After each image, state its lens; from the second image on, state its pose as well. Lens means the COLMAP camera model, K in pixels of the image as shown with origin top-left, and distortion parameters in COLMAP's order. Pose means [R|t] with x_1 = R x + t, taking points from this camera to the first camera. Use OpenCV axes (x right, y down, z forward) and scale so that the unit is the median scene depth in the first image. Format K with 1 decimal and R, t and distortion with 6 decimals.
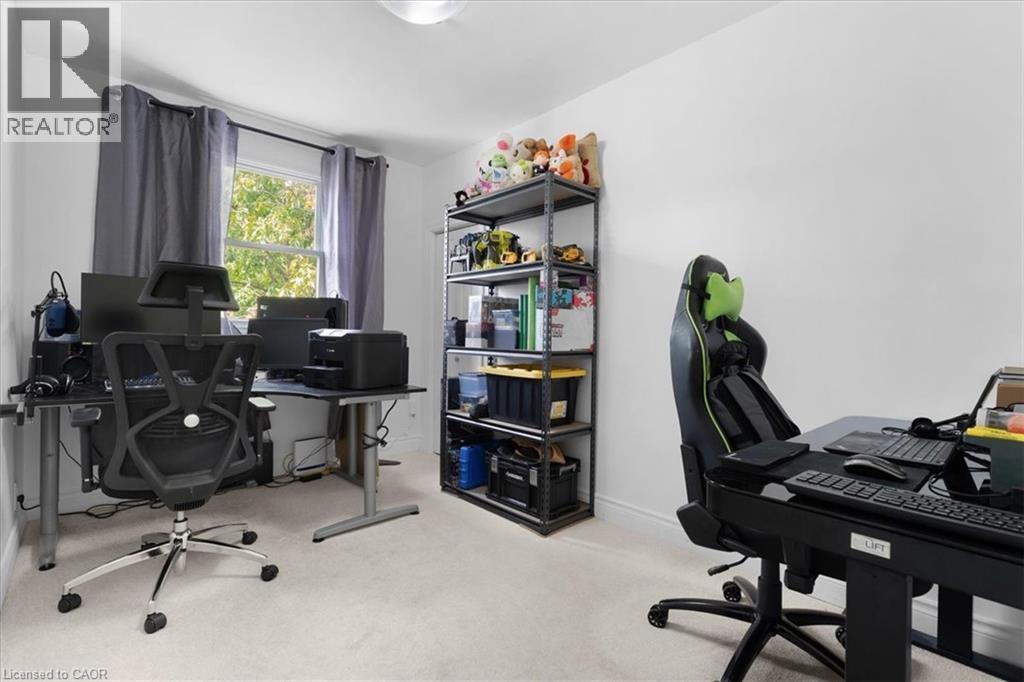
lens RADIAL K [[469.9, 0, 514.4], [0, 469.9, 338.7], [0, 0, 1]] dist [-0.003549, -0.000010]
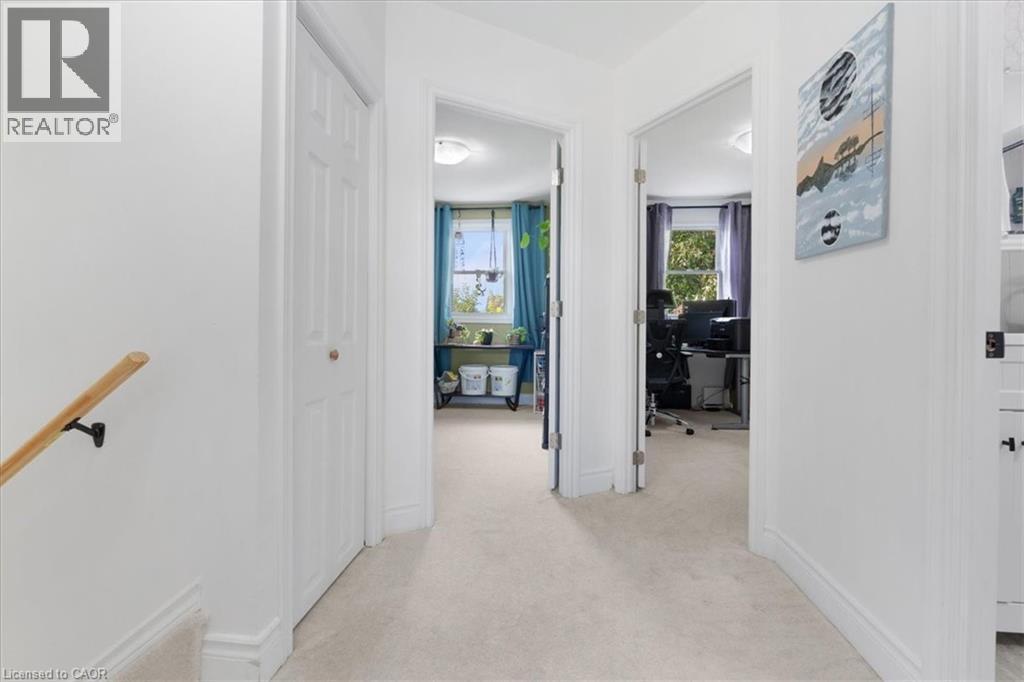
lens RADIAL K [[469.9, 0, 515.5], [0, 469.9, 338.3], [0, 0, 1]] dist [-0.003549, -0.000010]
pose [[0.675031, -0.002617, -0.737785, 0.344268], [0.000706, 0.999996, -0.002901, 0.055975], [0.737789, 0.001437, 0.675030, -0.681660]]
